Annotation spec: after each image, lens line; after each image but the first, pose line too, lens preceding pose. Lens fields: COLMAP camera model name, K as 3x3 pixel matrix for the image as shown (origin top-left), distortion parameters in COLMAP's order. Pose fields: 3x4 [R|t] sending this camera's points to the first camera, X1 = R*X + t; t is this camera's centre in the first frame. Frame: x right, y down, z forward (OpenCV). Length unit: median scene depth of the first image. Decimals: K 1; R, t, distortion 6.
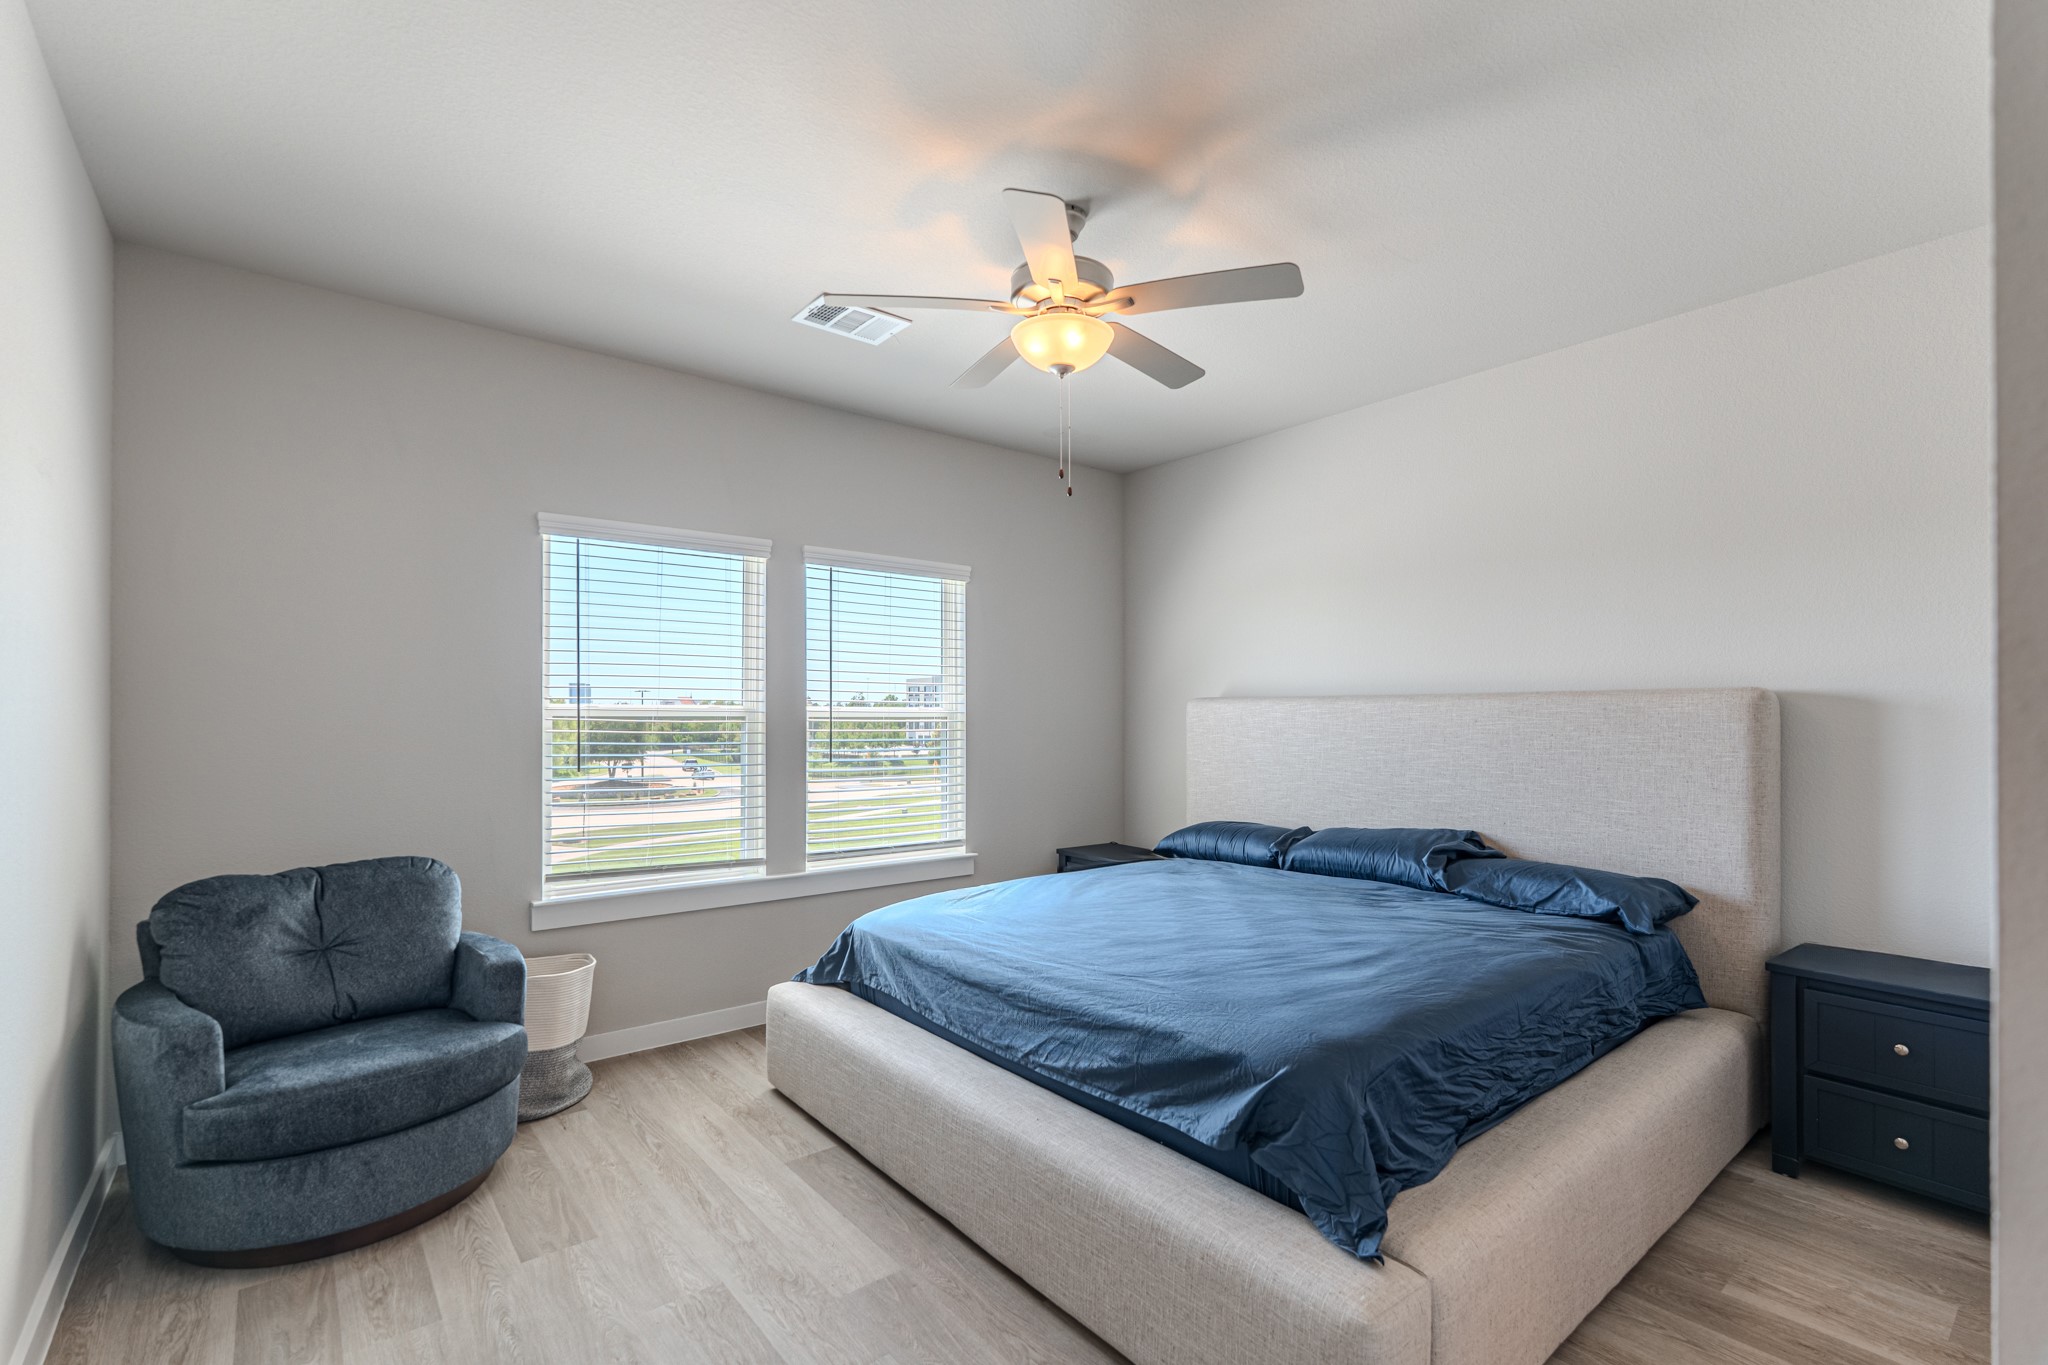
lens RADIAL K [[905.5, 0, 1027.2], [0, 905.5, 721.3], [0, 0, 1]] dist [0.001006, 0.000054]
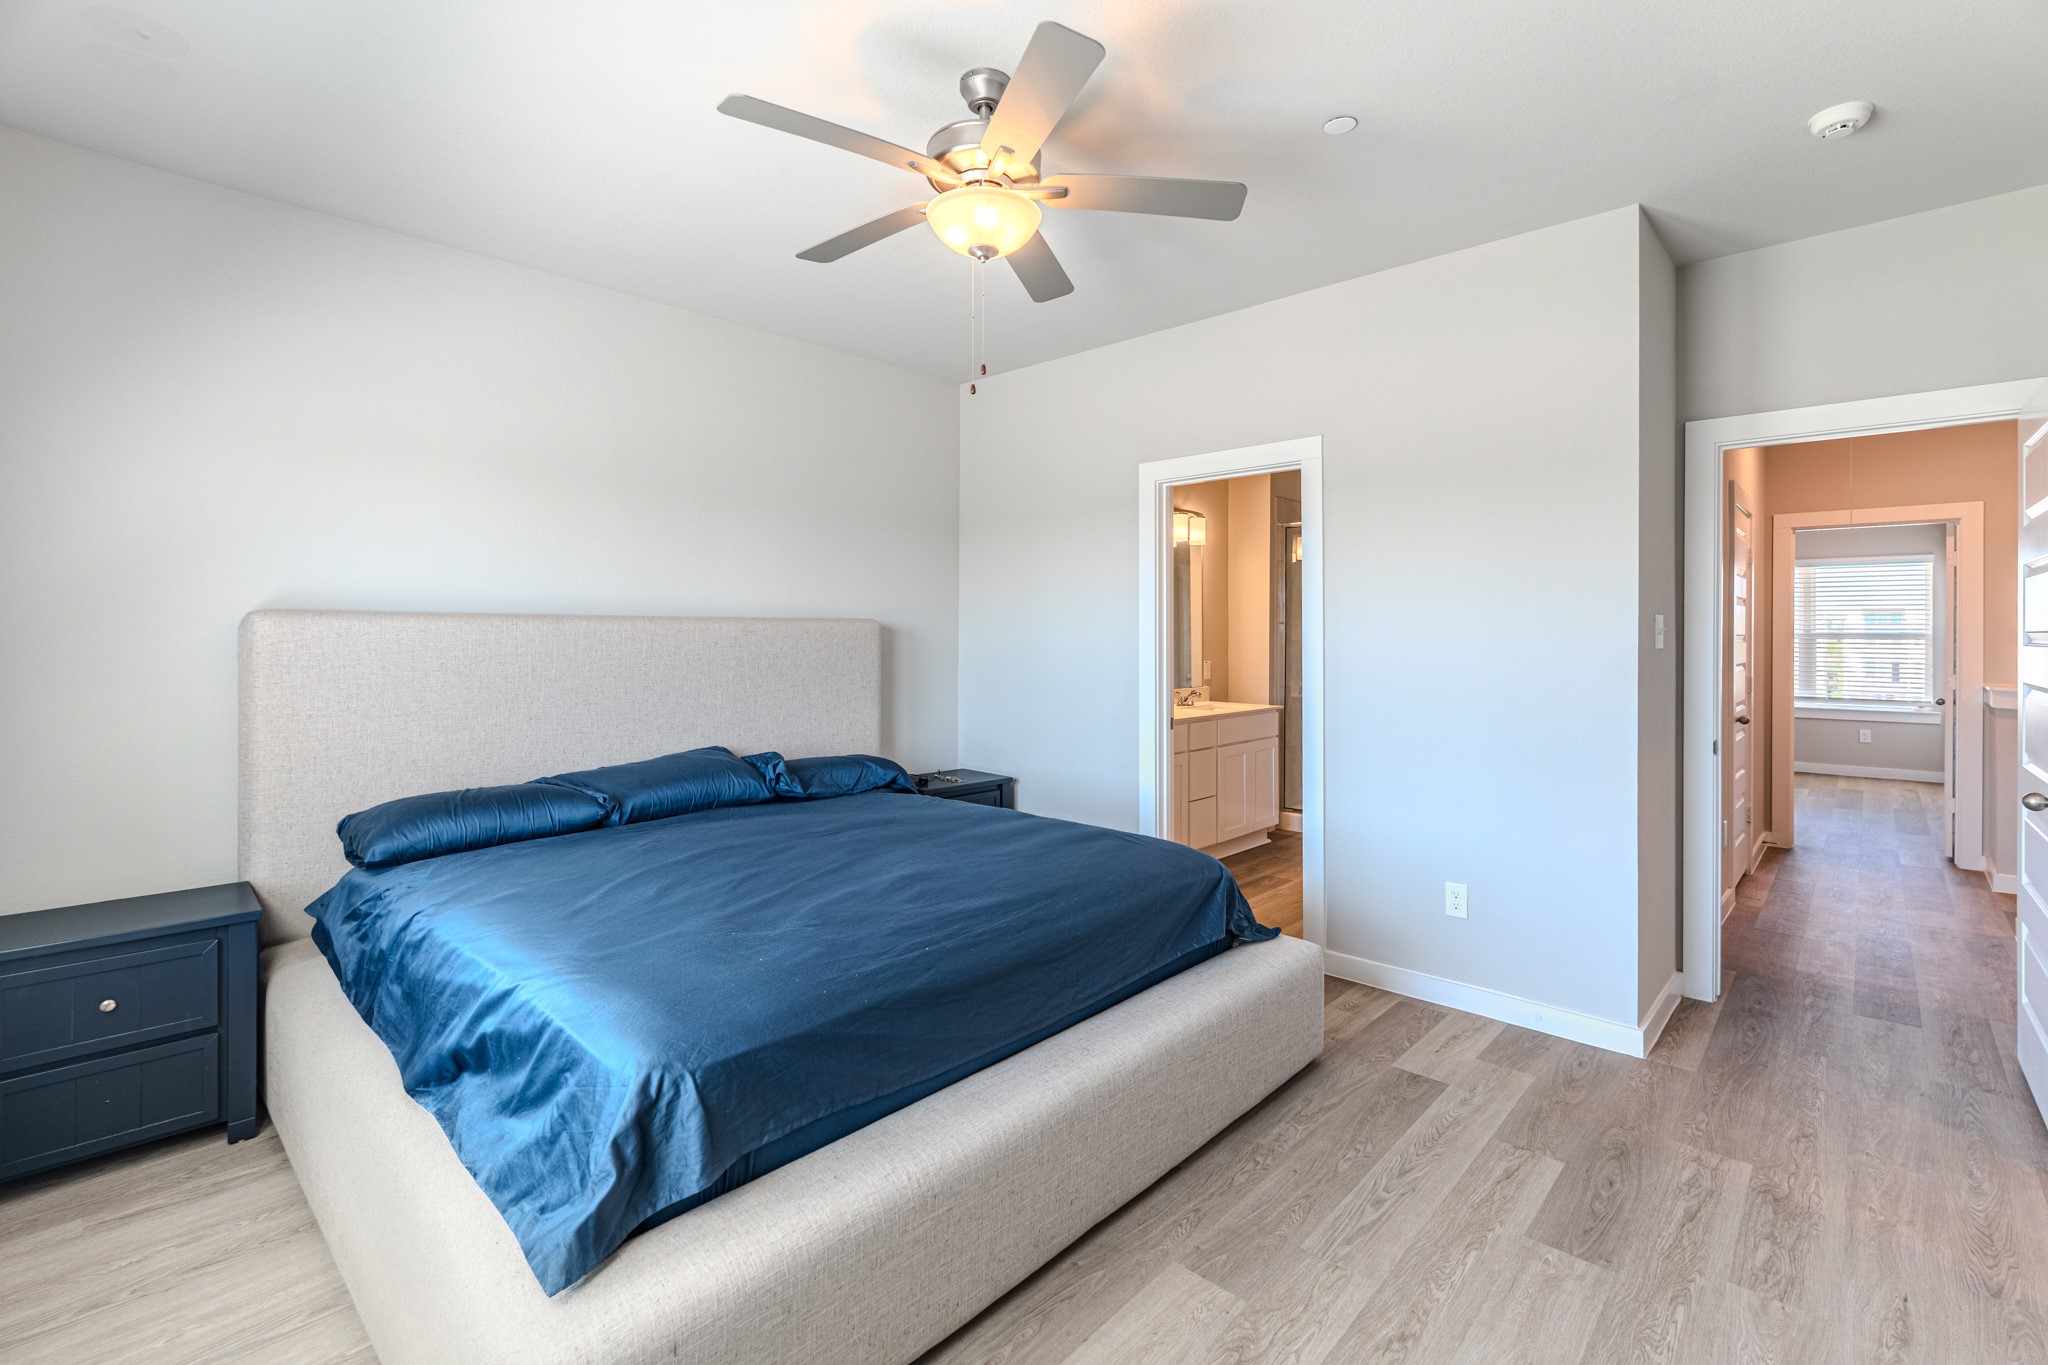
lens RADIAL K [[910.8, 0, 1024.8], [0, 910.8, 646.0], [0, 0, 1]] dist [0.000610, -0.000065]
pose [[-0.138177, -0.007599, 0.990378, -0.853792], [0.002286, 0.999965, 0.007992, -0.007389], [-0.990405, 0.003369, -0.138155, 1.082095]]
